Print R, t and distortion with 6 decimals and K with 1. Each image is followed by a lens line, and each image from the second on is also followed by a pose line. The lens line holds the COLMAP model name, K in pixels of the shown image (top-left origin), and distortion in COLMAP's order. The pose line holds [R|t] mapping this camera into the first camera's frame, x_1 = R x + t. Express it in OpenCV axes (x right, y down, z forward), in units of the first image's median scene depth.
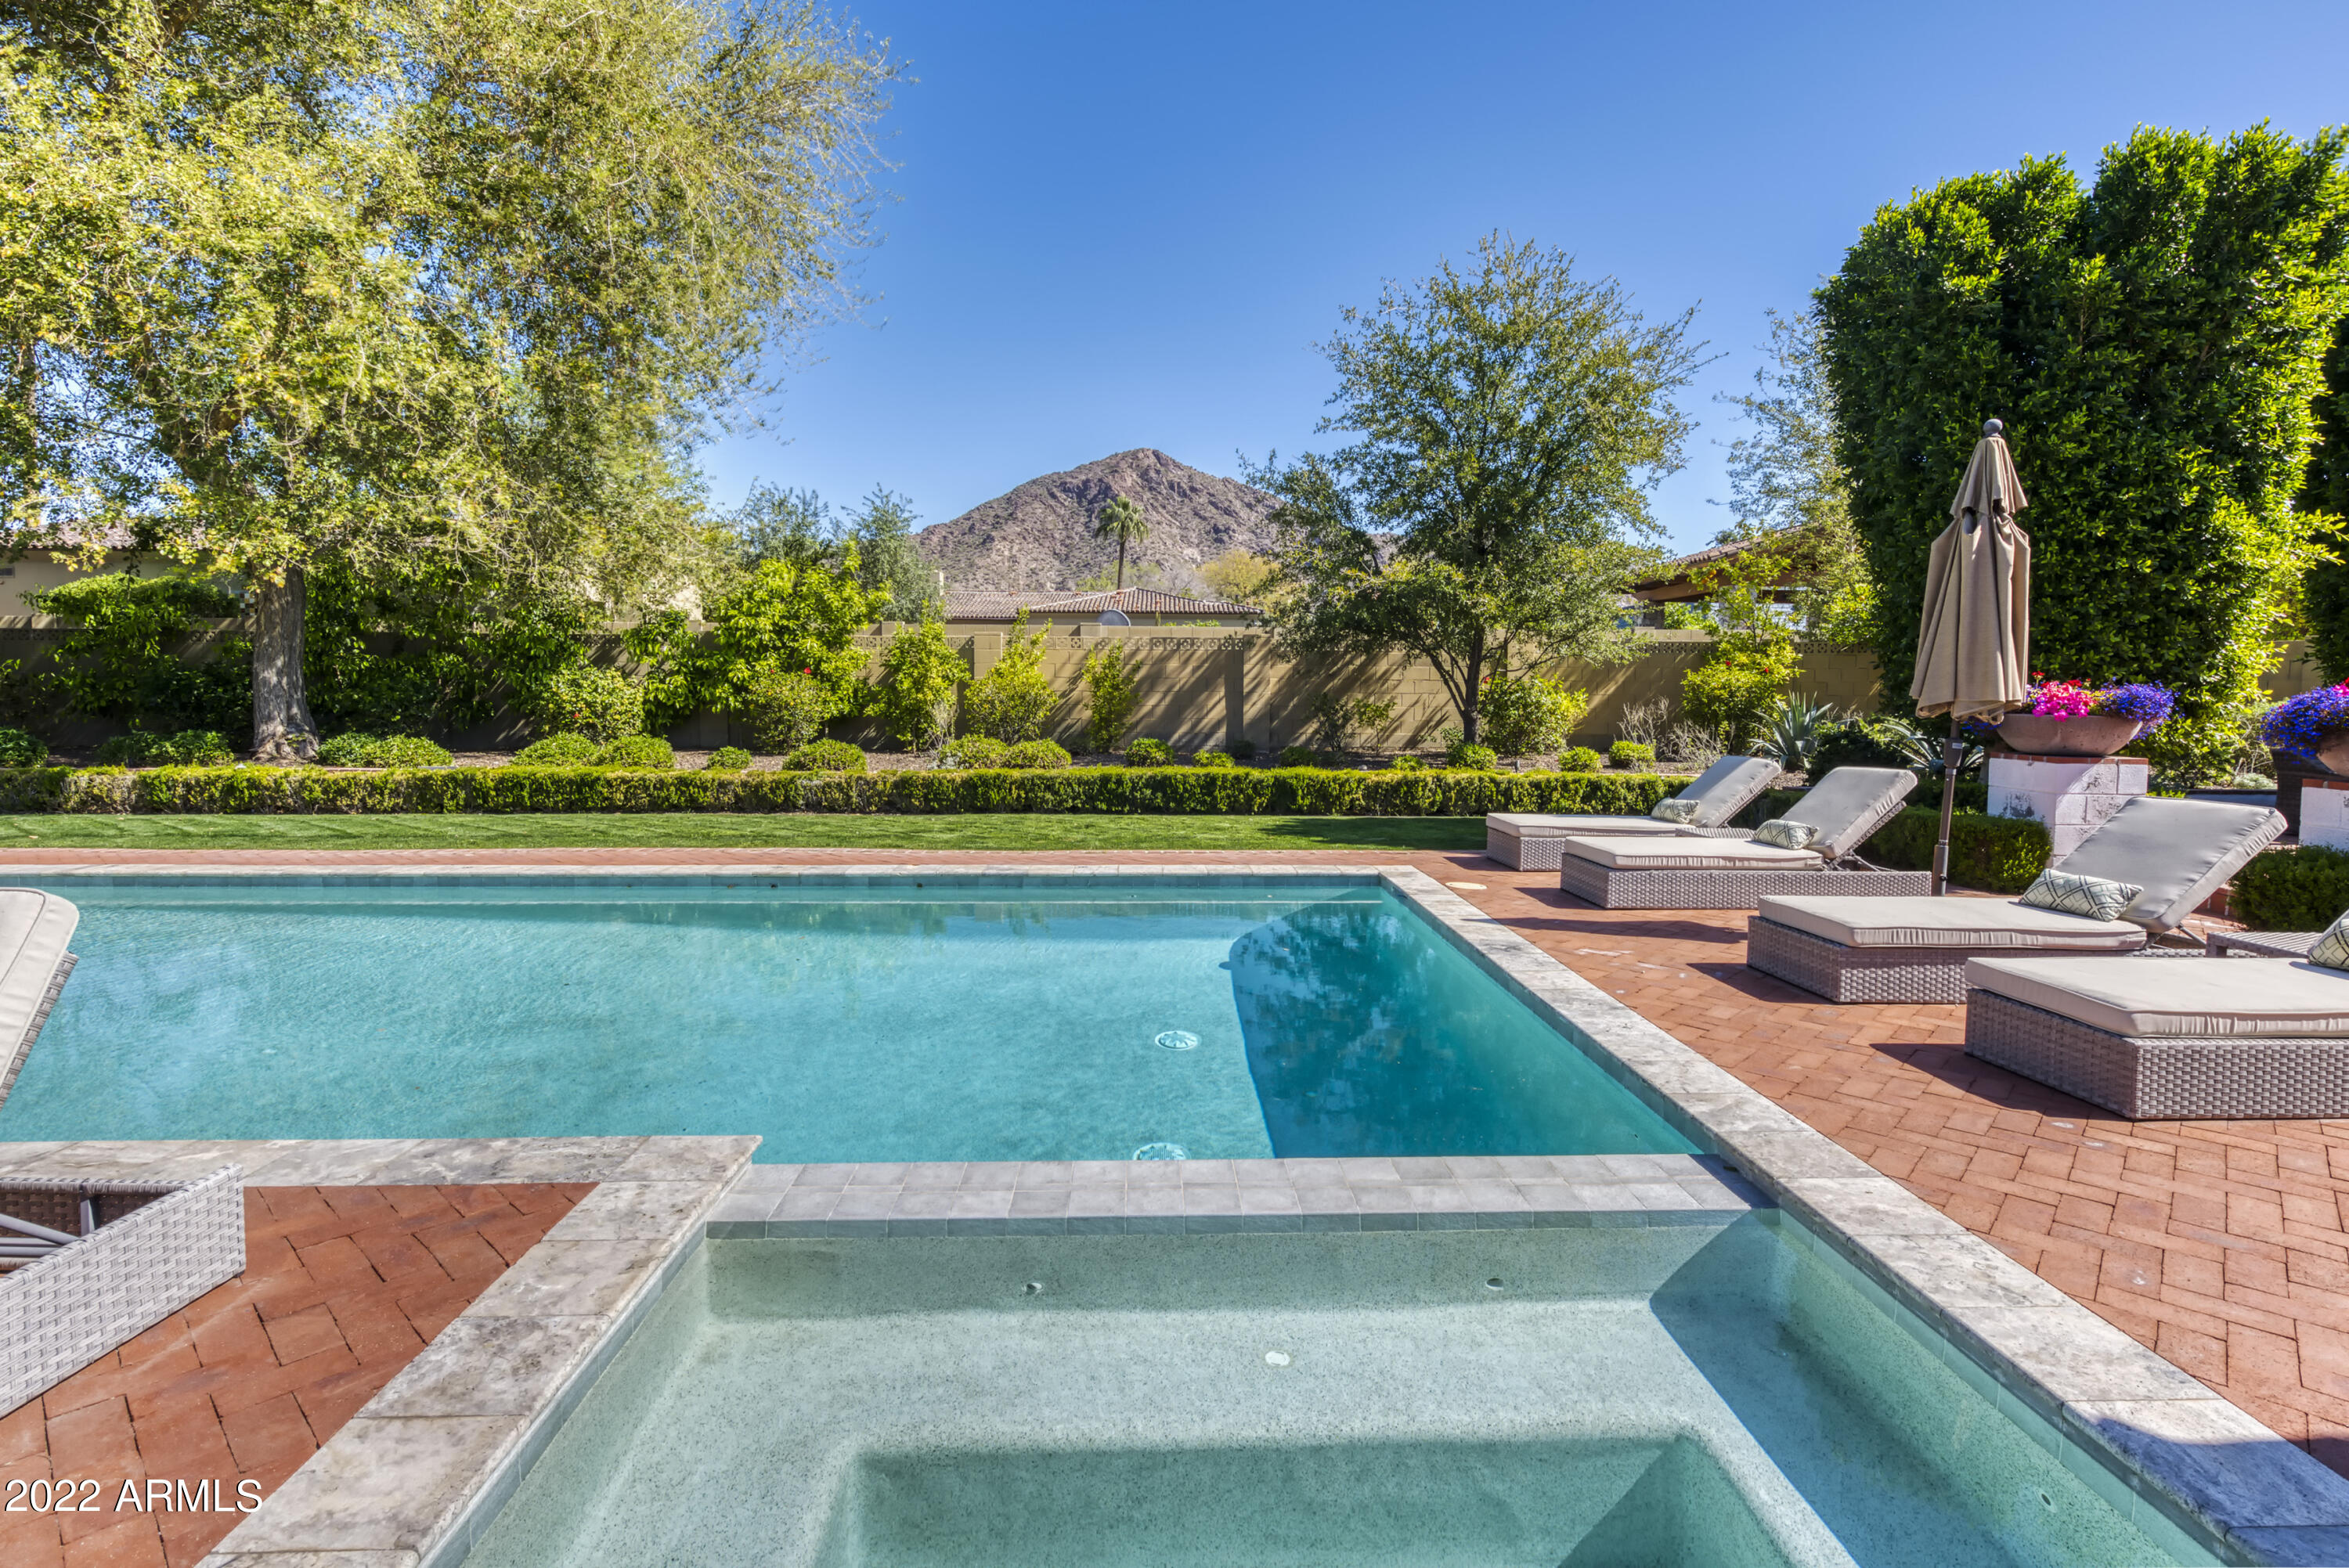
lens RADIAL K [[1062.5, 0, 1176.3], [0, 1062.5, 727.9], [0, 0, 1]] dist [0.003339, -0.000073]
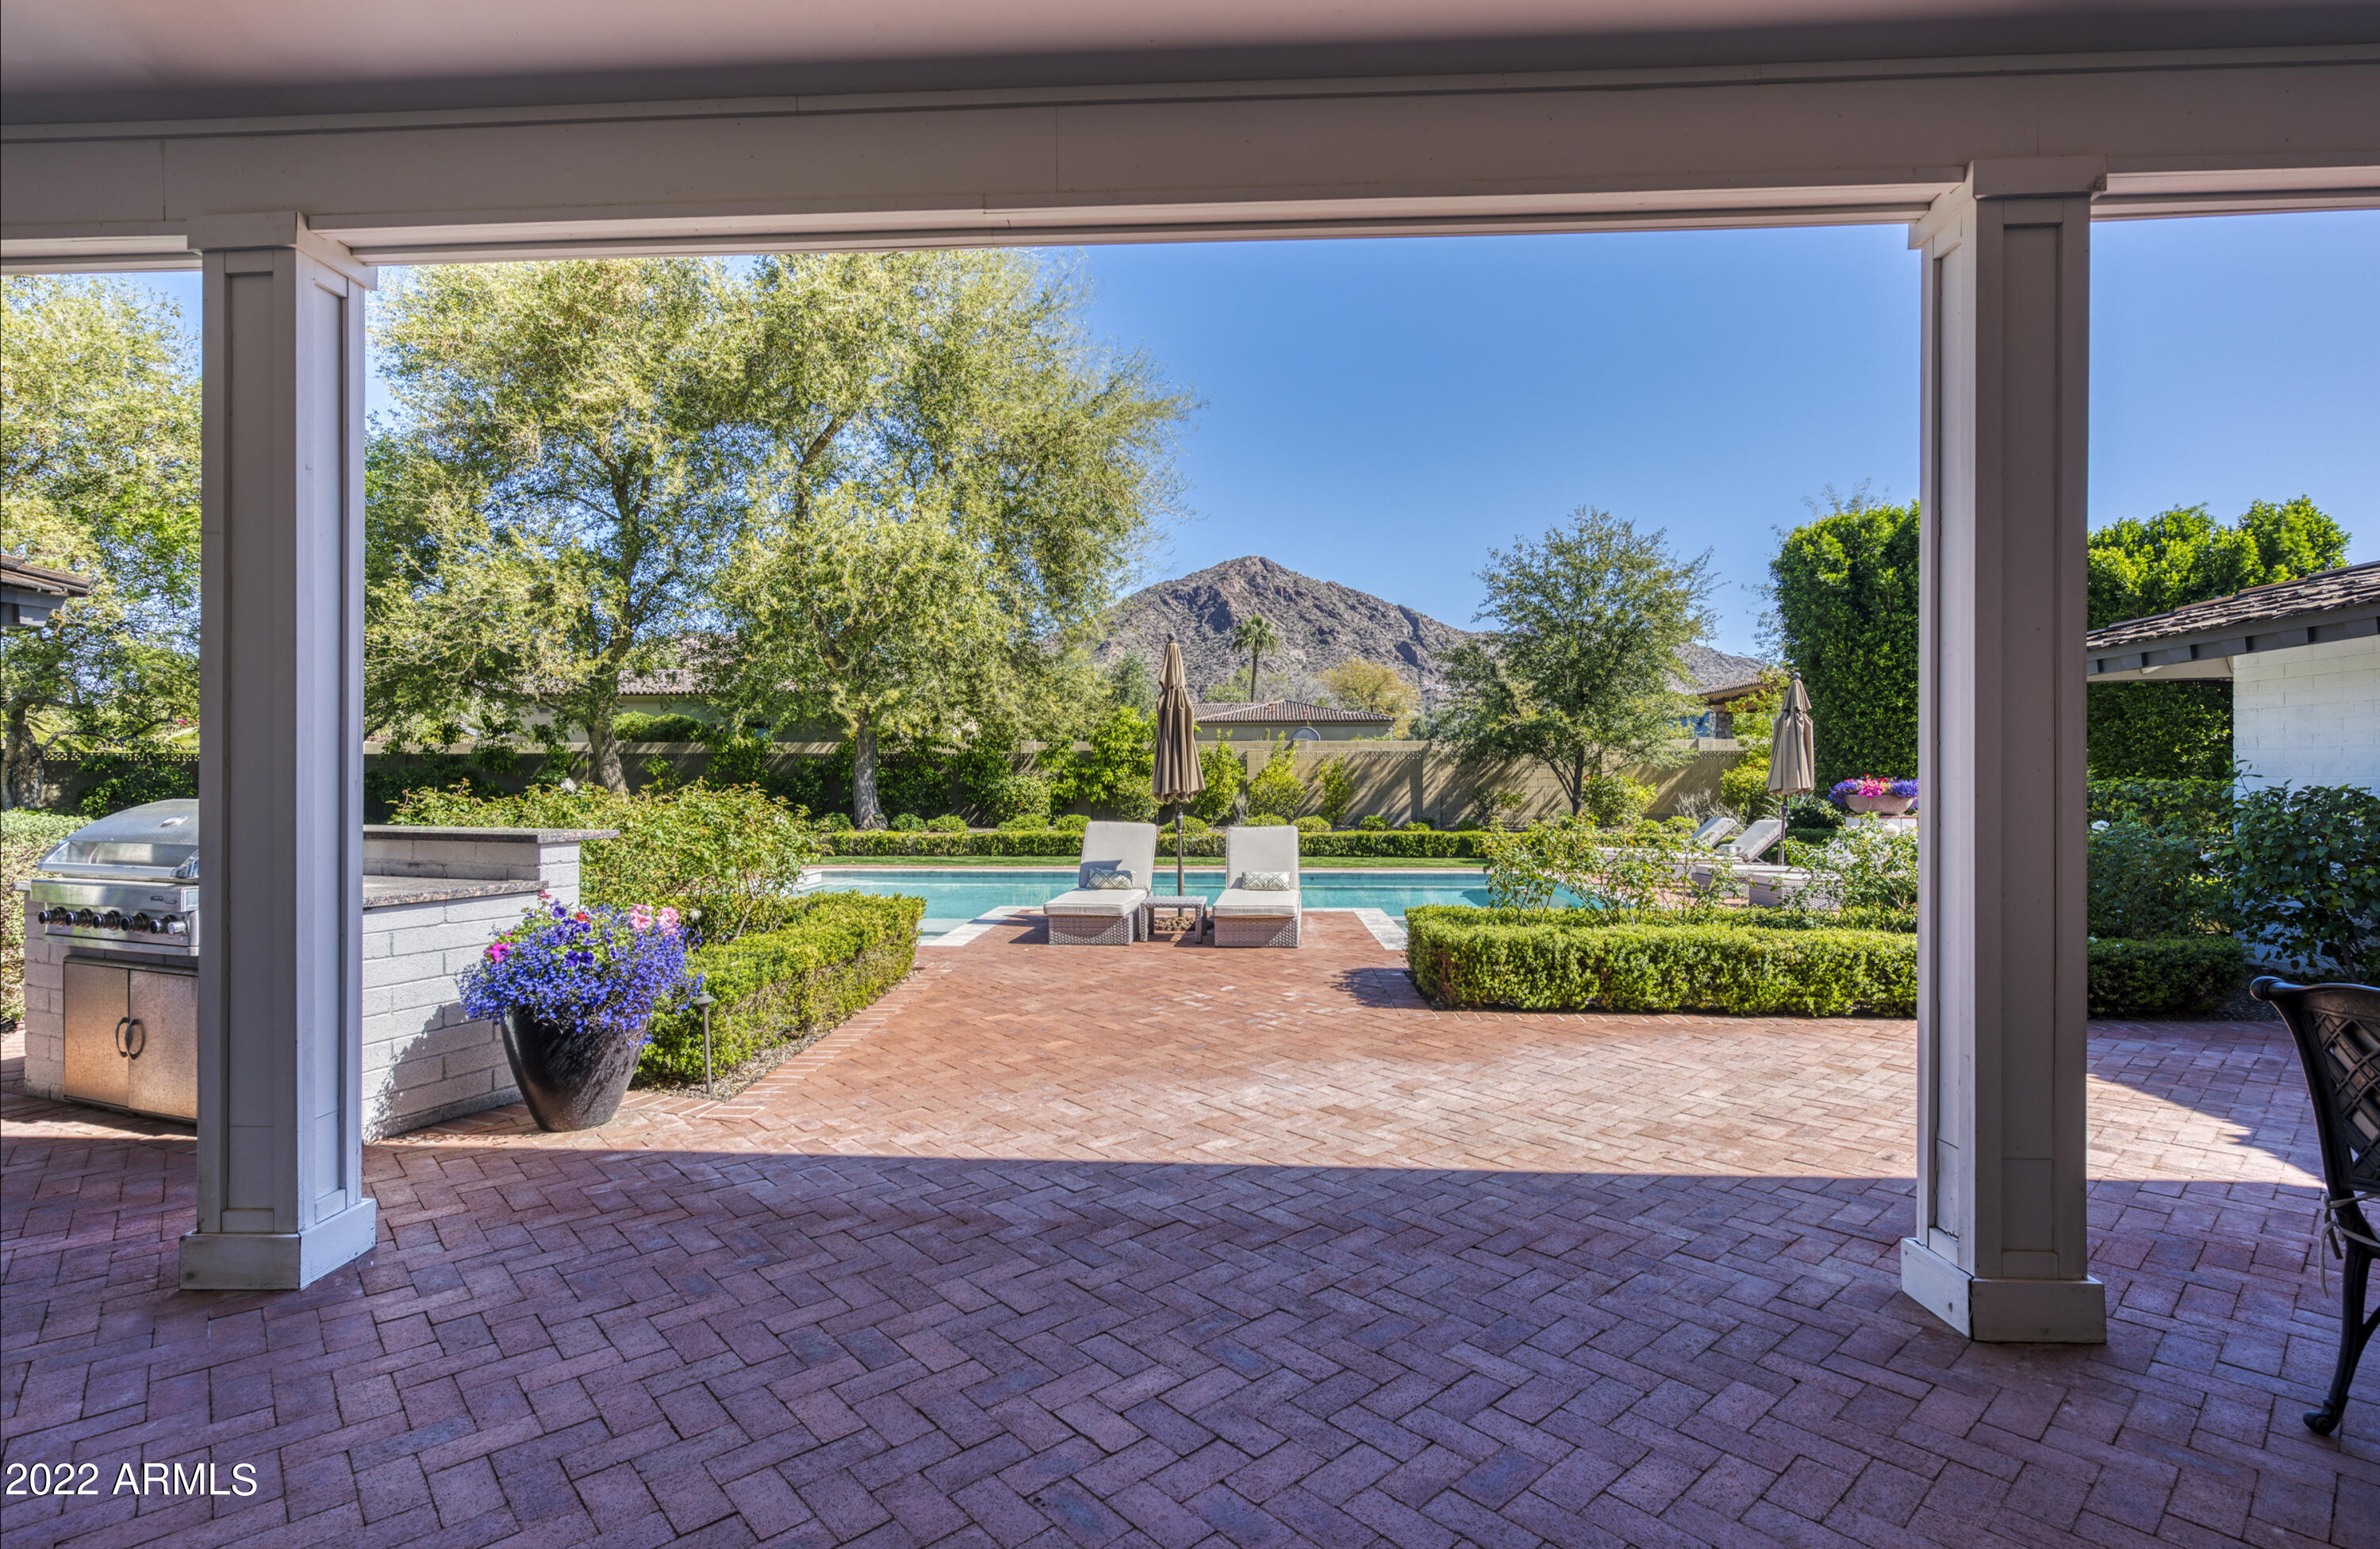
lens RADIAL K [[1021.9, 0, 1190.0], [0, 1021.9, 774.5], [0, 0, 1]] dist [0.002517, -0.000004]
pose [[0.995890, -0.007766, -0.090233, -0.163203], [0.003570, 0.998908, -0.046577, 0.019027], [0.090496, 0.046064, 0.994831, -0.583070]]
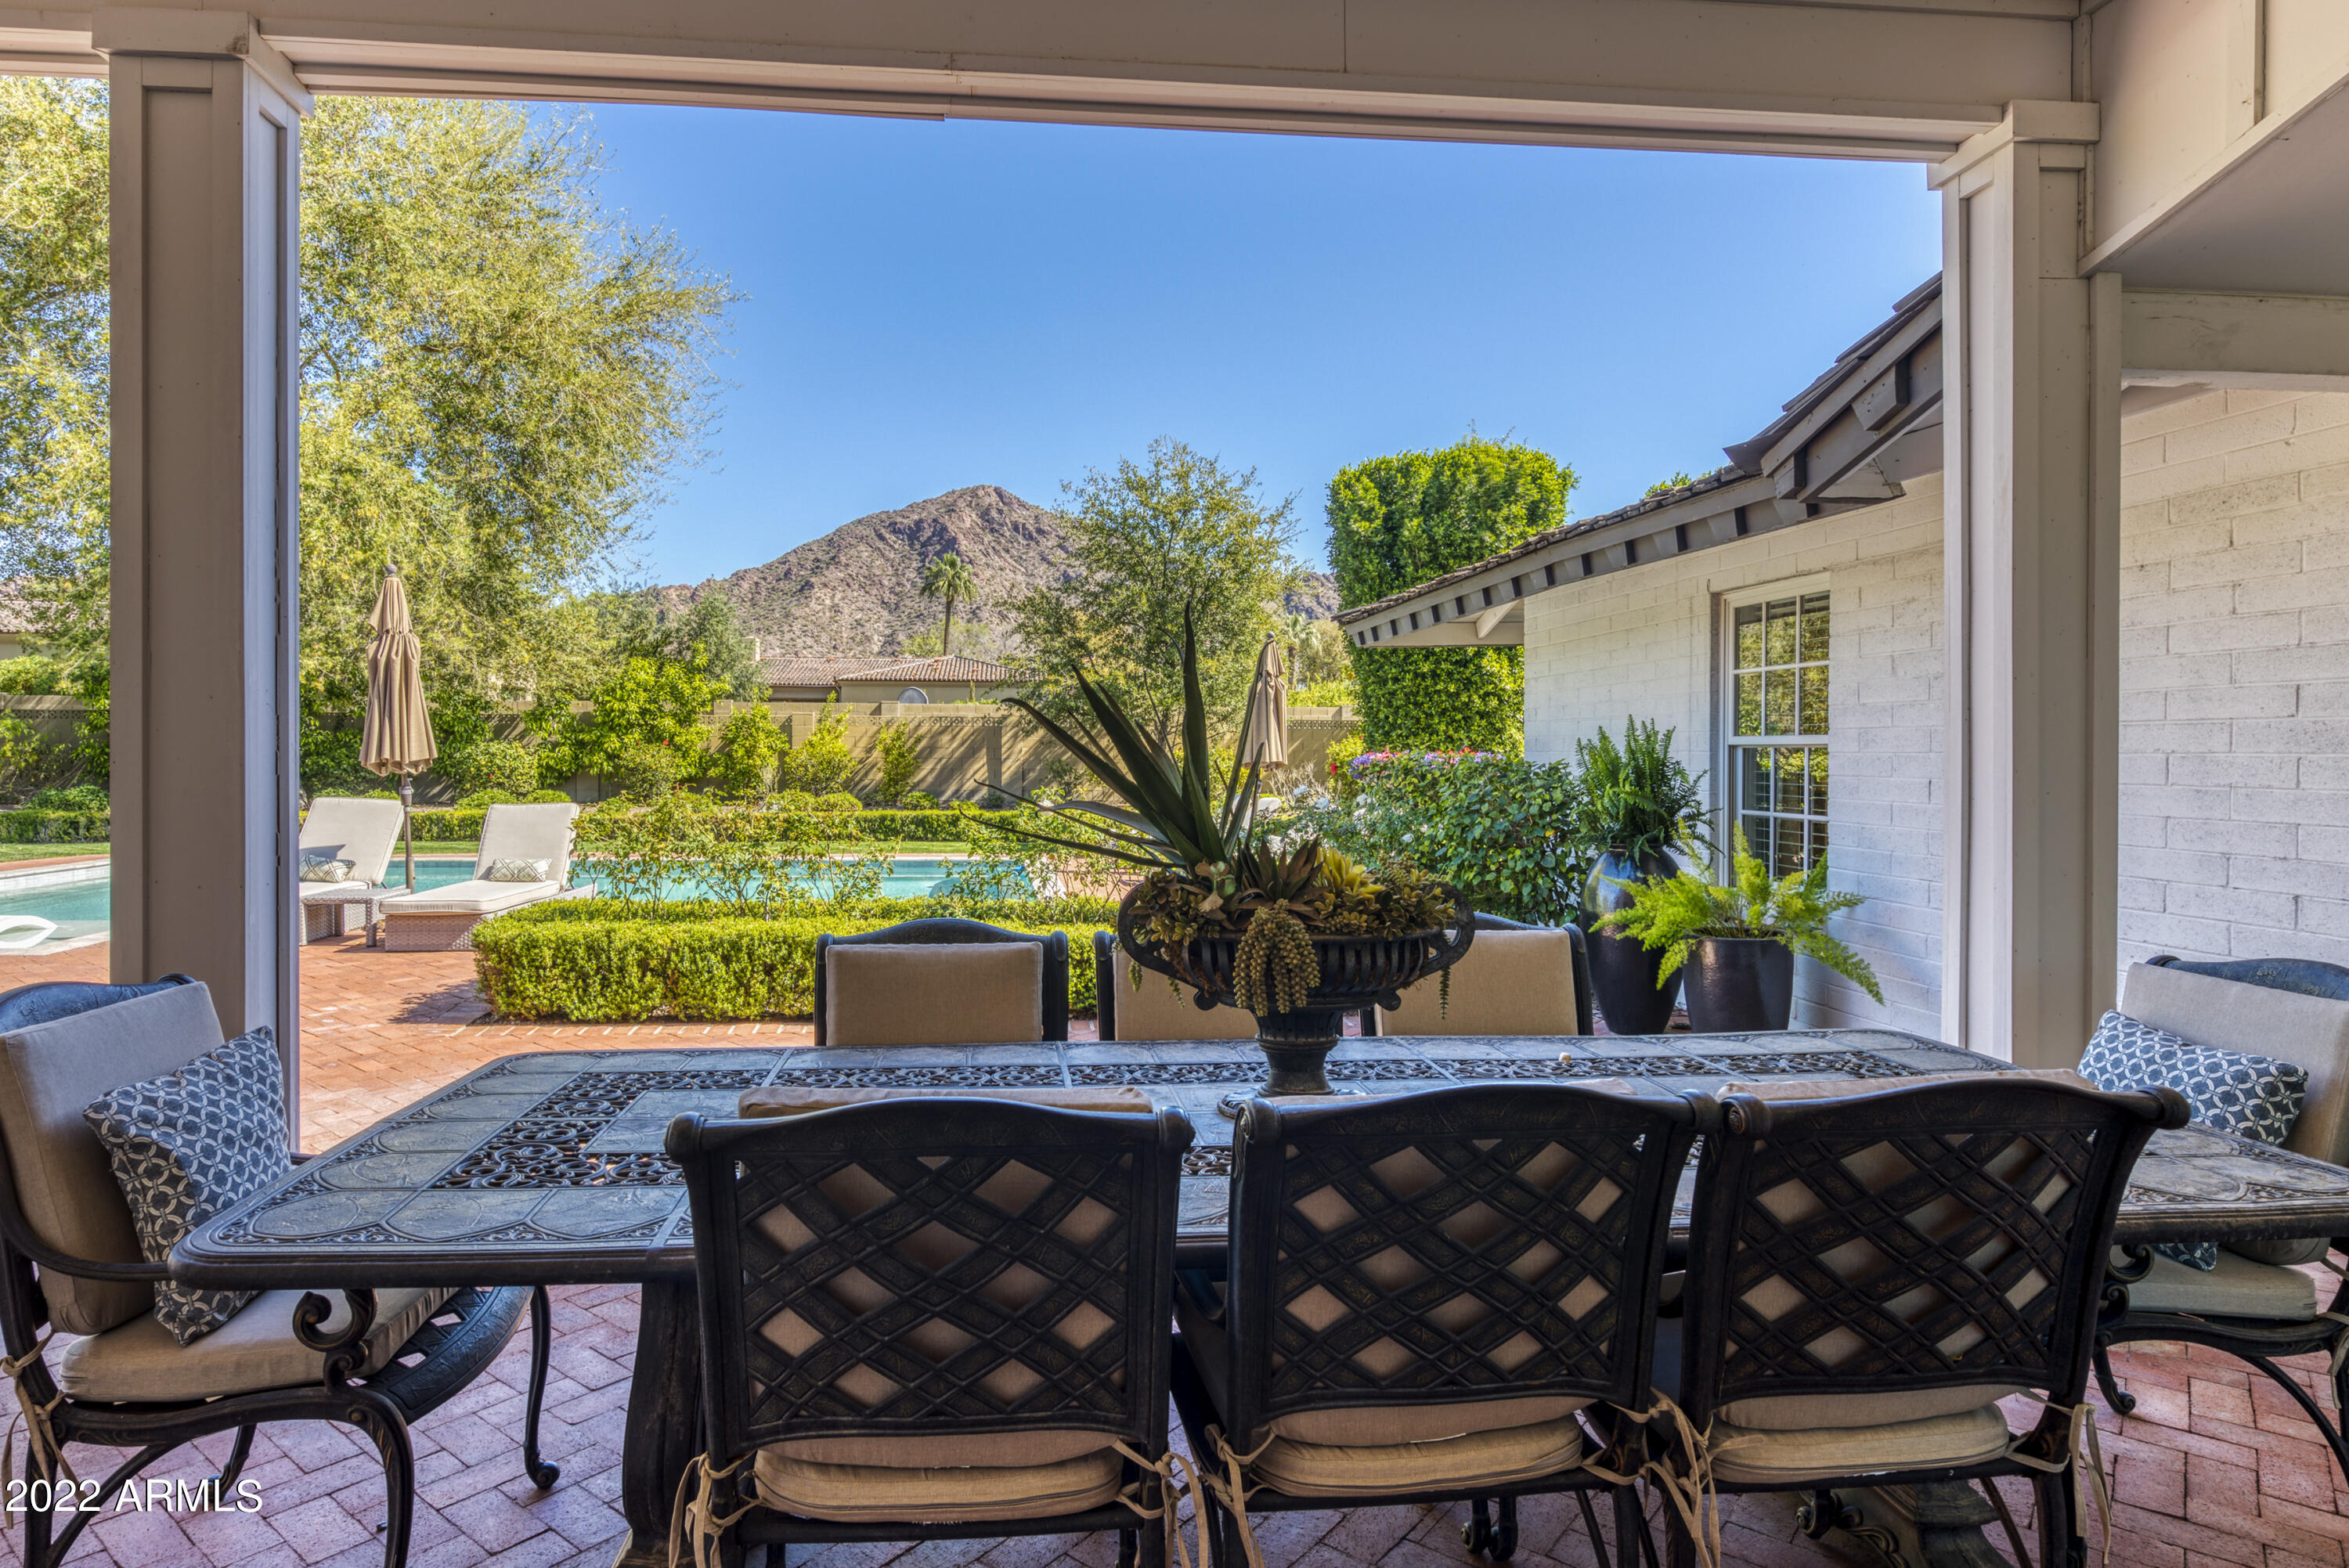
lens RADIAL K [[1208.6, 0, 1079.8], [0, 1208.6, 756.0], [0, 0, 1]] dist [-0.001815, -0.000215]
pose [[0.998850, -0.000562, 0.047943, 0.105628], [0.002315, 0.999331, -0.036510, 0.020791], [-0.047890, 0.036579, 0.998183, -0.574456]]
